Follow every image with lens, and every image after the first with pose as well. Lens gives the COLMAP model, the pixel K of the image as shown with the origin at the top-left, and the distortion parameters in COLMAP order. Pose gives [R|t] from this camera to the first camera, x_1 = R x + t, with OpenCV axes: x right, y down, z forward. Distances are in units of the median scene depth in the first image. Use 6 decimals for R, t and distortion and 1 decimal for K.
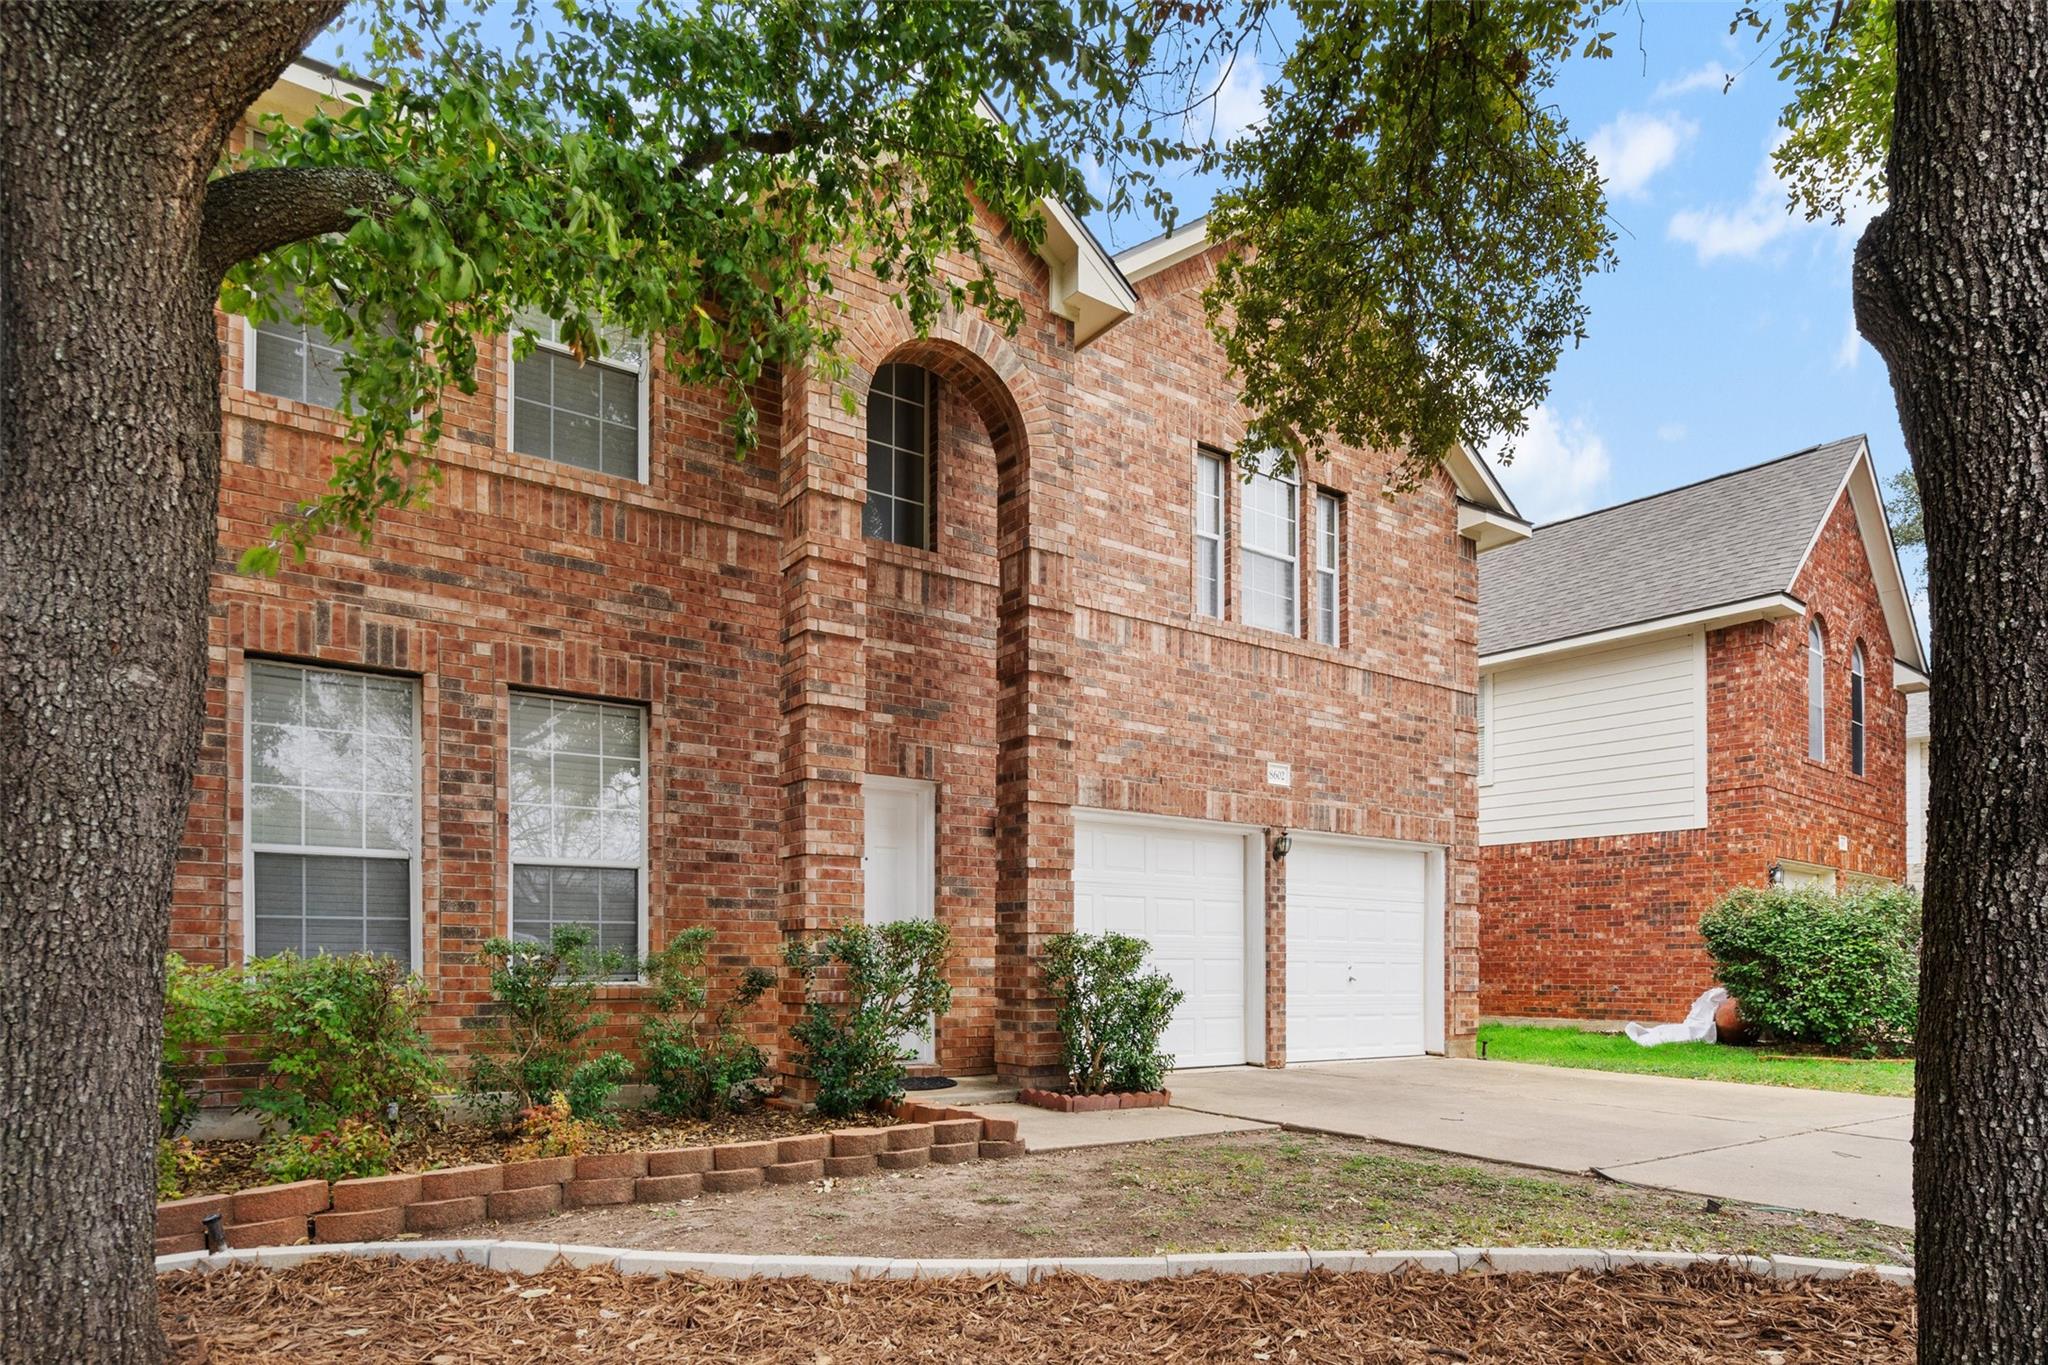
lens RADIAL K [[1265.2, 0, 1021.7], [0, 1265.2, 963.7], [0, 0, 1]] dist [0.010428, 0.000811]
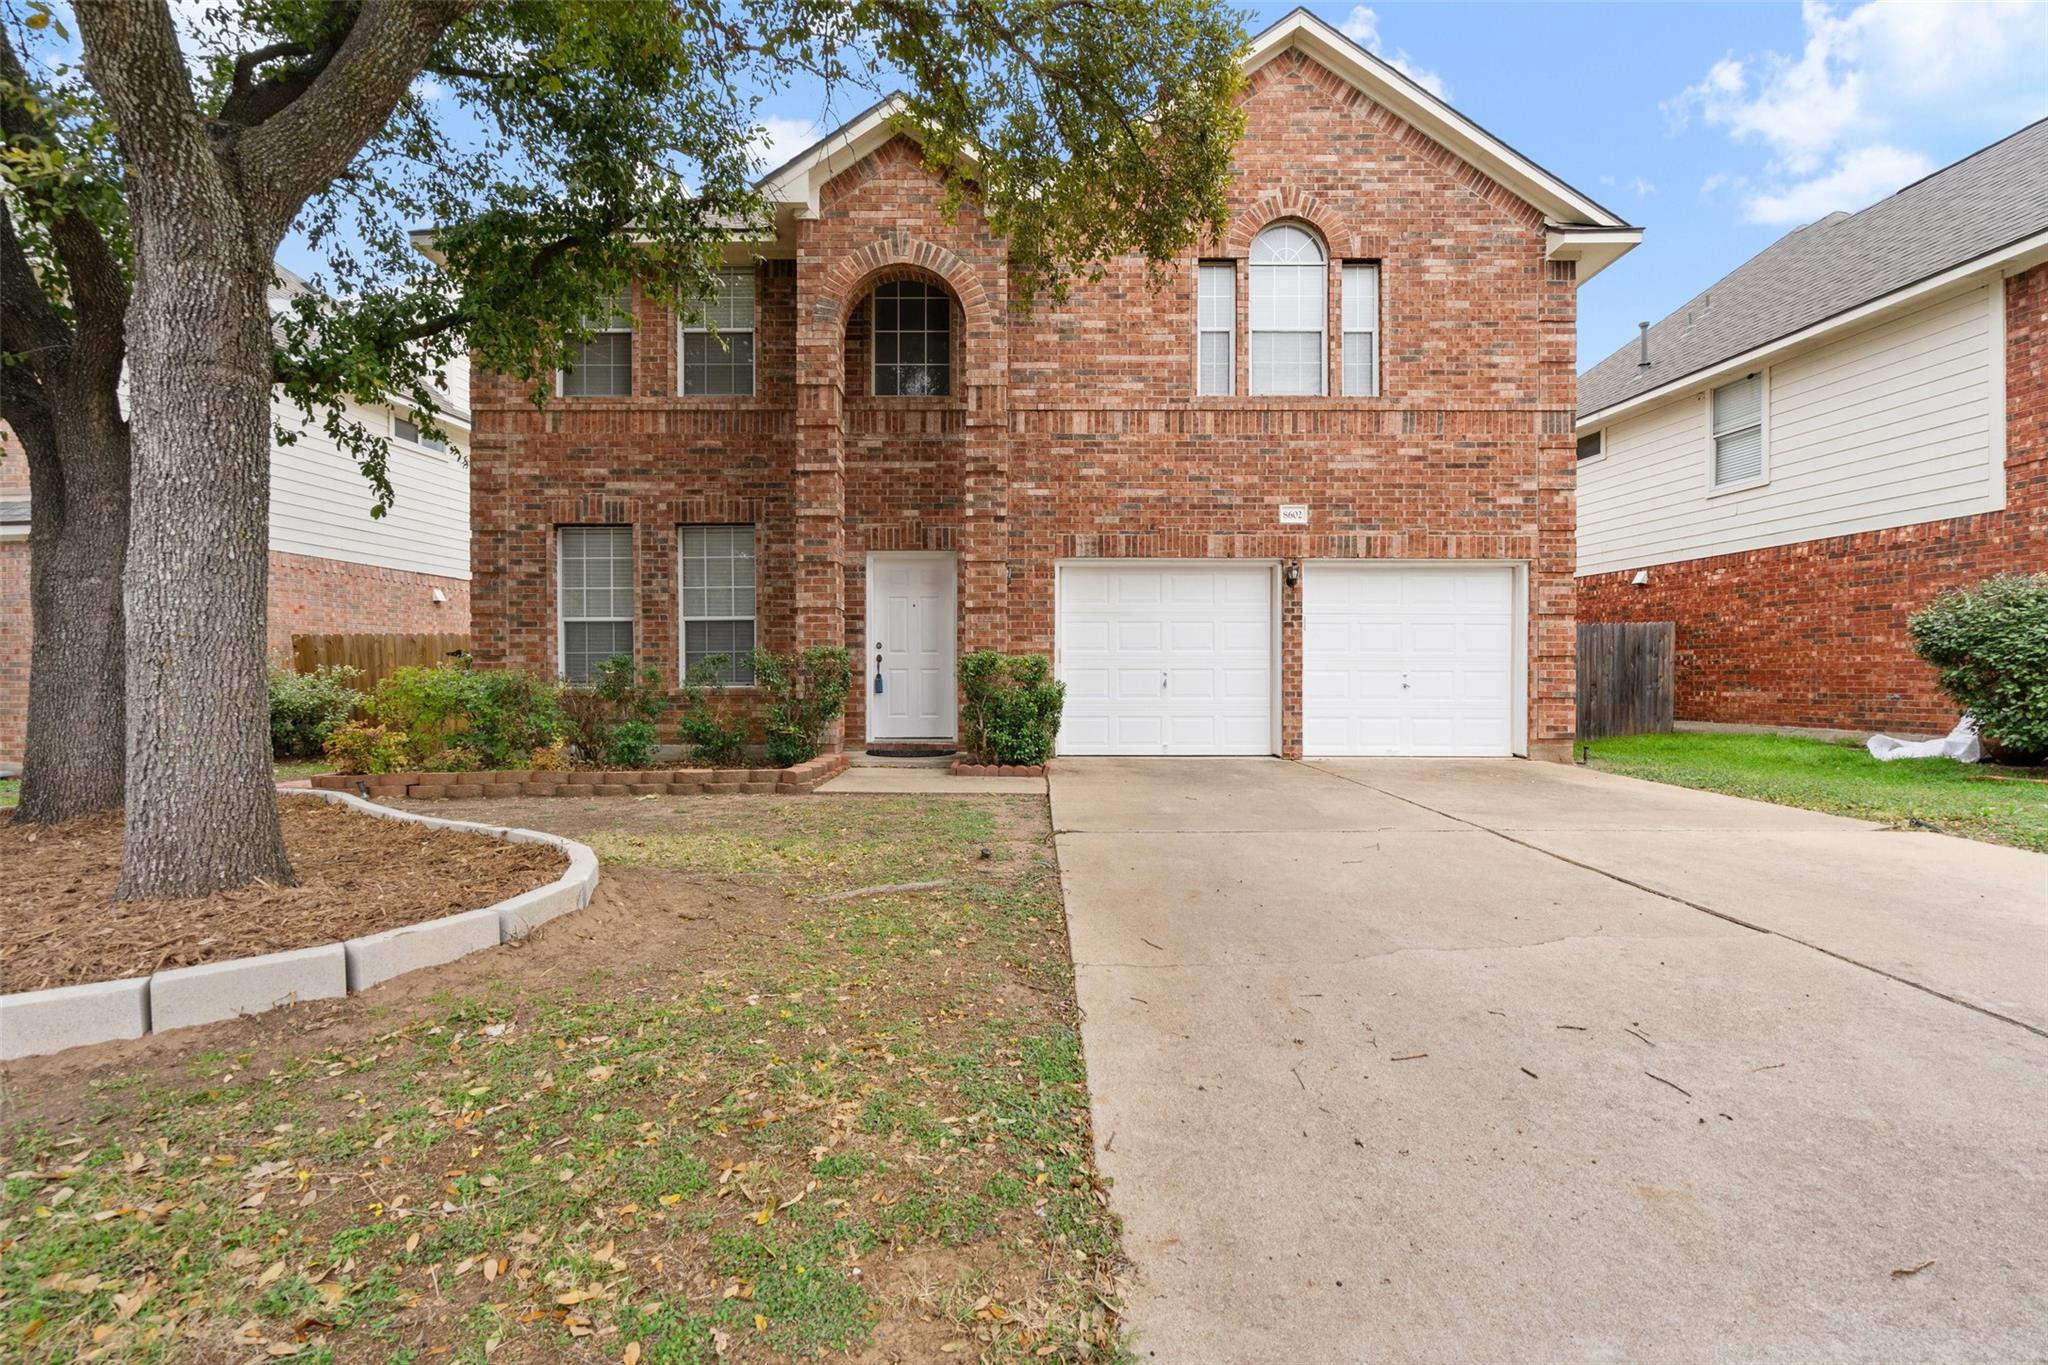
lens RADIAL K [[946.4, 0, 925.5], [0, 946.4, 691.9], [0, 0, 1]] dist [-0.000819, 0.001407]
pose [[0.802491, 0.004498, -0.596647, 0.486630], [0.004831, 0.999890, 0.014036, 0.004409], [0.596644, -0.014146, 0.802381, 0.077447]]
